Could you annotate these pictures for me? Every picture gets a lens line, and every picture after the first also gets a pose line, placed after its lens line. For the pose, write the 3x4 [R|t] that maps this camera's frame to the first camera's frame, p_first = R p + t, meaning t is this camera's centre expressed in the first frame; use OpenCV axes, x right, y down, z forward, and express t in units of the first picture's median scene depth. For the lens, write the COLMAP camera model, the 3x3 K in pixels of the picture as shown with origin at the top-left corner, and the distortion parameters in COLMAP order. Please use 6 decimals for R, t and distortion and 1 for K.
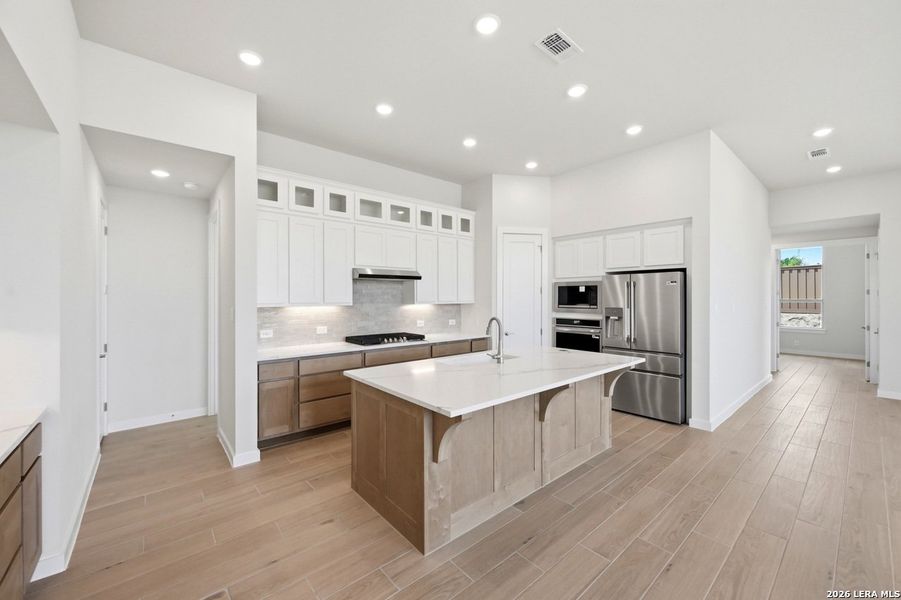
lens RADIAL K [[358.0, 0, 451.6], [0, 358.0, 295.2], [0, 0, 1]] dist [-0.001426, 0.000025]
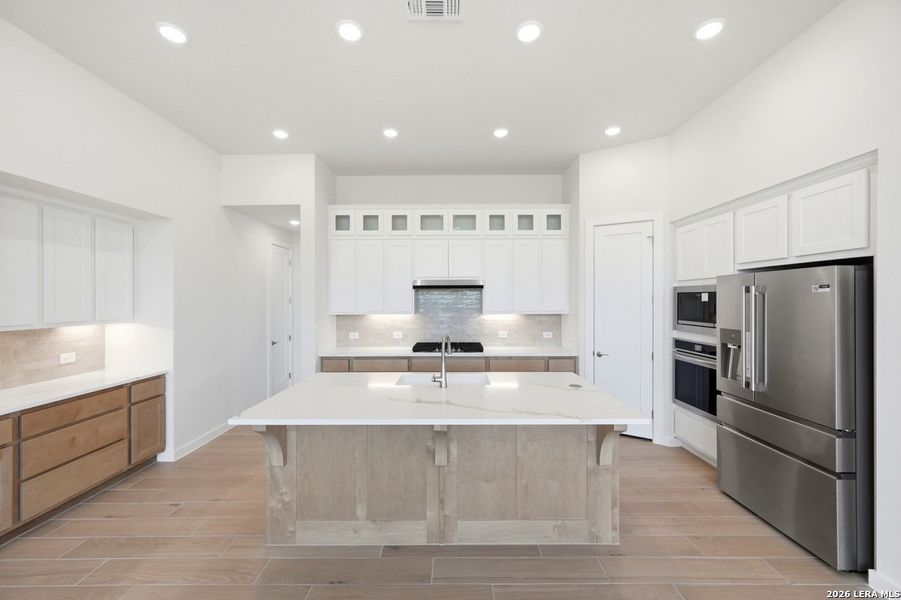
lens RADIAL K [[355.2, 0, 450.5], [0, 355.2, 300.0], [0, 0, 1]] dist [-0.001211, 0.000000]
pose [[0.757987, 0.000796, -0.652269, 0.470088], [0.004274, 0.999972, 0.006187, -0.019538], [0.652255, -0.007478, 0.757962, 0.232042]]
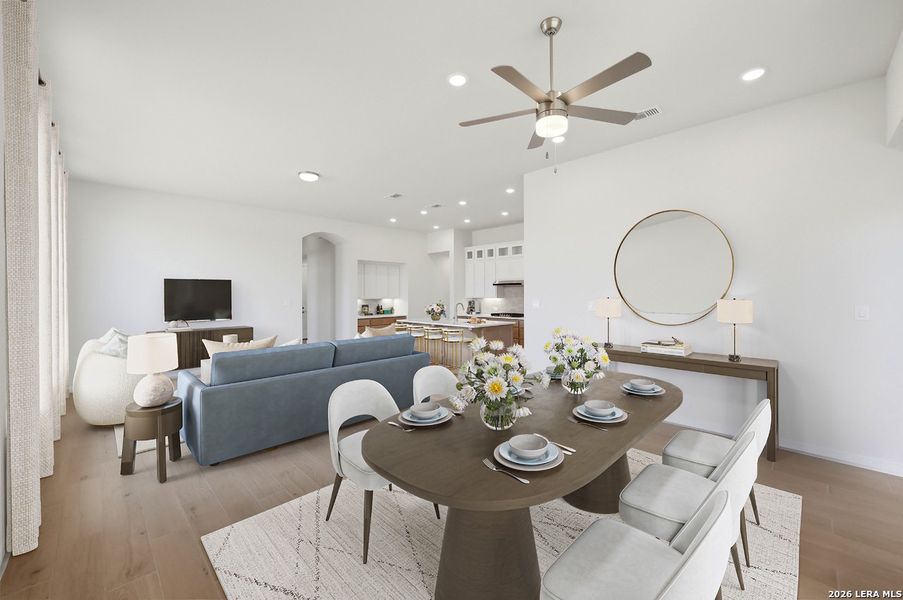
lens RADIAL K [[358.8, 0, 452.6], [0, 358.8, 295.2], [0, 0, 1]] dist [-0.001426, 0.000025]
pose [[0.085364, 0.000983, -0.996349, 1.731741], [0.004190, 0.999990, 0.001345, 0.006294], [0.996341, -0.004290, 0.085359, 0.499997]]
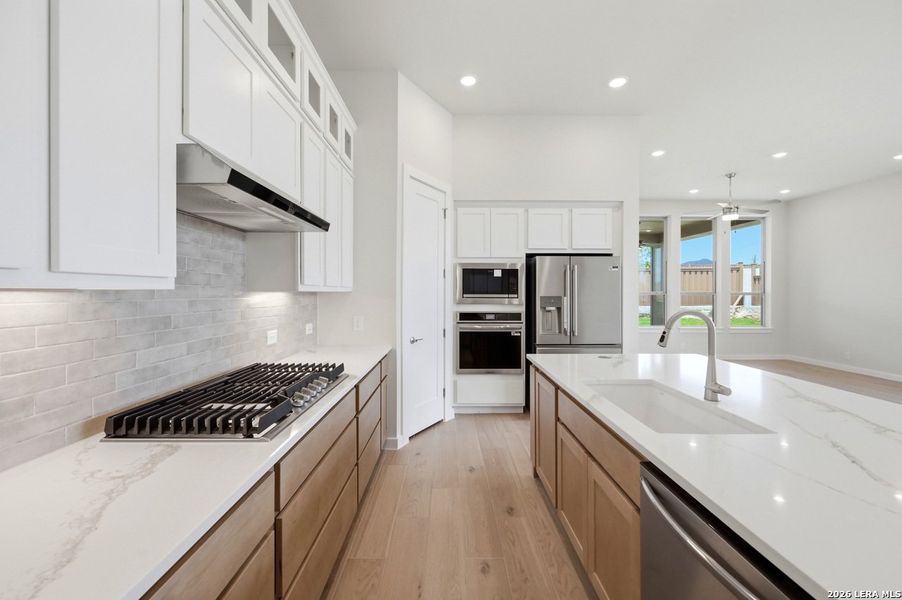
lens RADIAL K [[358.4, 0, 452.1], [0, 358.4, 295.2], [0, 0, 1]] dist [-0.001426, 0.000025]
pose [[0.638688, -0.001542, 0.769465, -0.317184], [-0.005831, 0.999960, 0.006844, 0.027584], [-0.769444, -0.008857, 0.638653, 0.629581]]
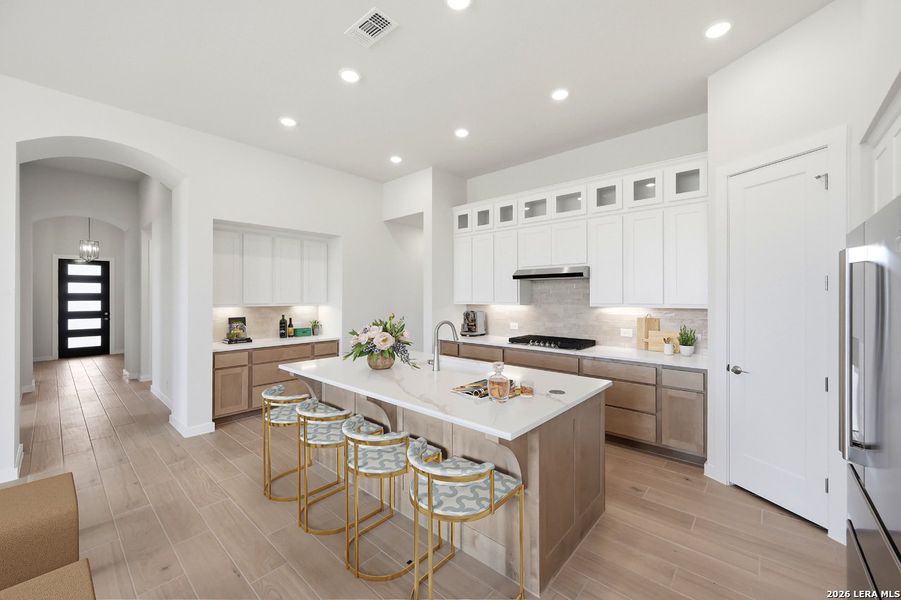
lens RADIAL K [[358.0, 0, 451.6], [0, 358.0, 295.2], [0, 0, 1]] dist [-0.001426, 0.000025]
pose [[0.137794, -0.001816, -0.990459, 0.688523], [0.003753, 0.999992, -0.001312, -0.000551], [0.990454, -0.003536, 0.137799, 0.599141]]
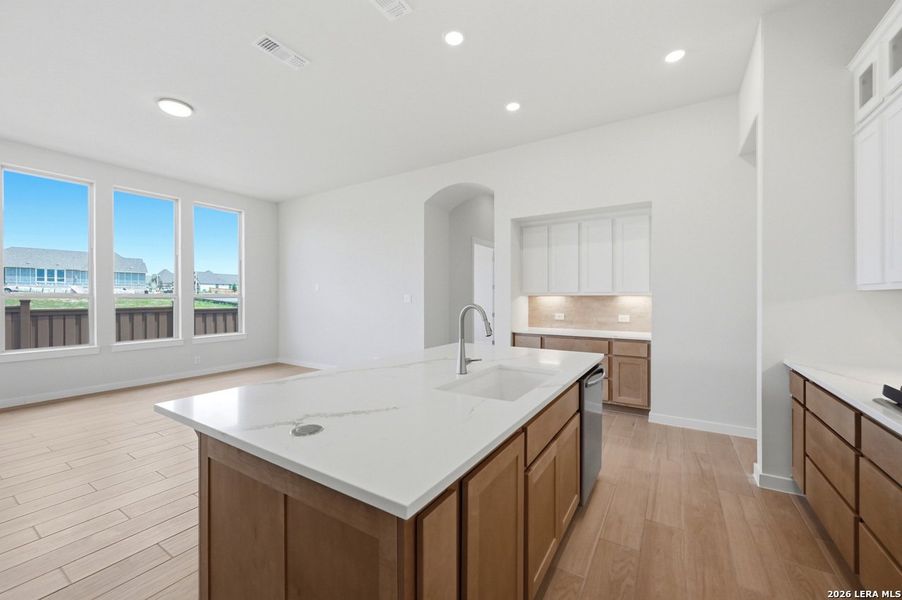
lens RADIAL K [[358.4, 0, 452.1], [0, 358.4, 295.2], [0, 0, 1]] dist [-0.001426, 0.000025]
pose [[-0.956159, -0.000566, -0.292846, 0.220897], [0.001800, 0.999968, -0.007810, 0.034724], [0.292841, -0.007995, -0.956128, 1.067166]]
